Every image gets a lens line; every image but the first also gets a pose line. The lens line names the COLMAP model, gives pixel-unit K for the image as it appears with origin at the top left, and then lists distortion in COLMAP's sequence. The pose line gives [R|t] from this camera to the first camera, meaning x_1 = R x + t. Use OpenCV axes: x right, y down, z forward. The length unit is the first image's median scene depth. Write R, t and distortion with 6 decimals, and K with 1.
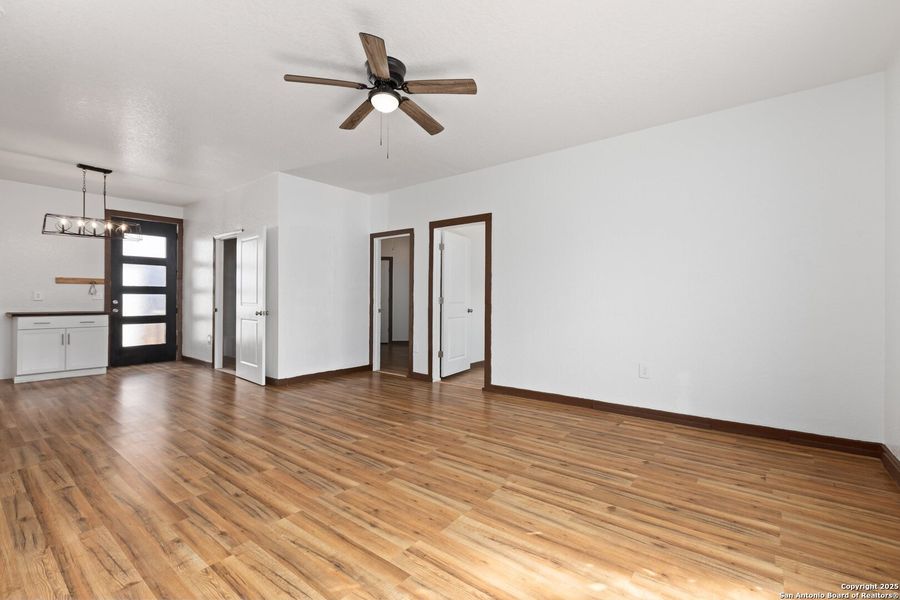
lens RADIAL K [[399.0, 0, 452.9], [0, 399.0, 307.3], [0, 0, 1]] dist [0.003396, 0.000341]
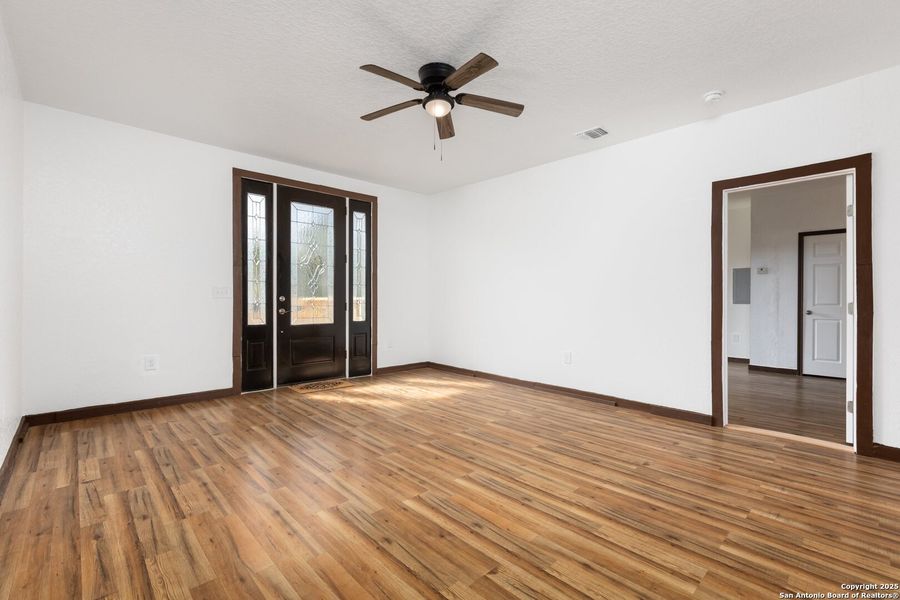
lens RADIAL K [[399.0, 0, 449.3], [0, 399.0, 300.5], [0, 0, 1]] dist [0.003396, 0.000341]
pose [[-0.988182, -0.007289, 0.153114, -0.351180], [-0.003820, 0.999729, 0.022942, -0.033678], [-0.153239, 0.022086, -0.987942, 1.945252]]
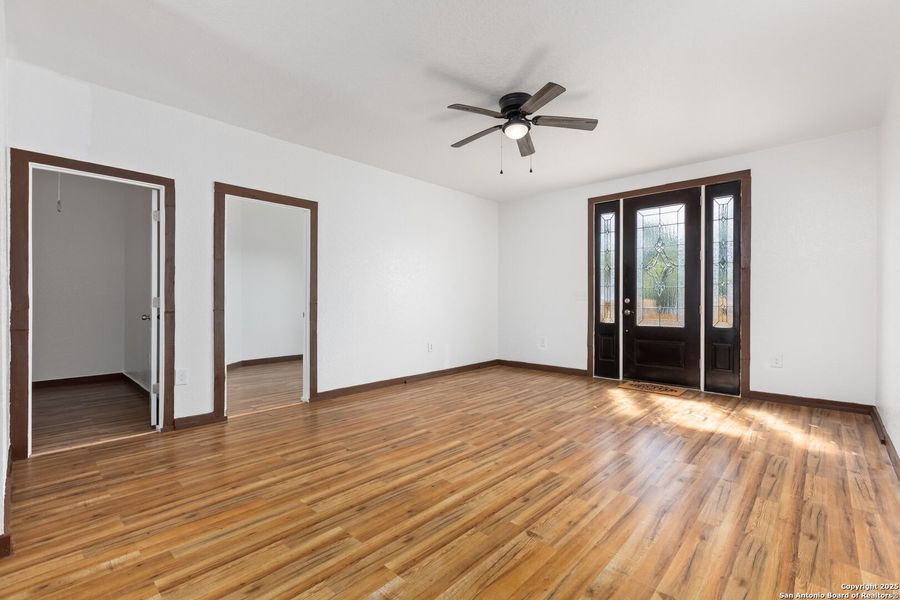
lens RADIAL K [[399.0, 0, 459.8], [0, 399.0, 303.7], [0, 0, 1]] dist [0.003396, 0.000341]
pose [[0.069812, -0.010002, 0.997510, -1.310106], [0.017024, 0.999816, 0.008834, -0.016525], [-0.997415, 0.016365, 0.069969, 1.037024]]
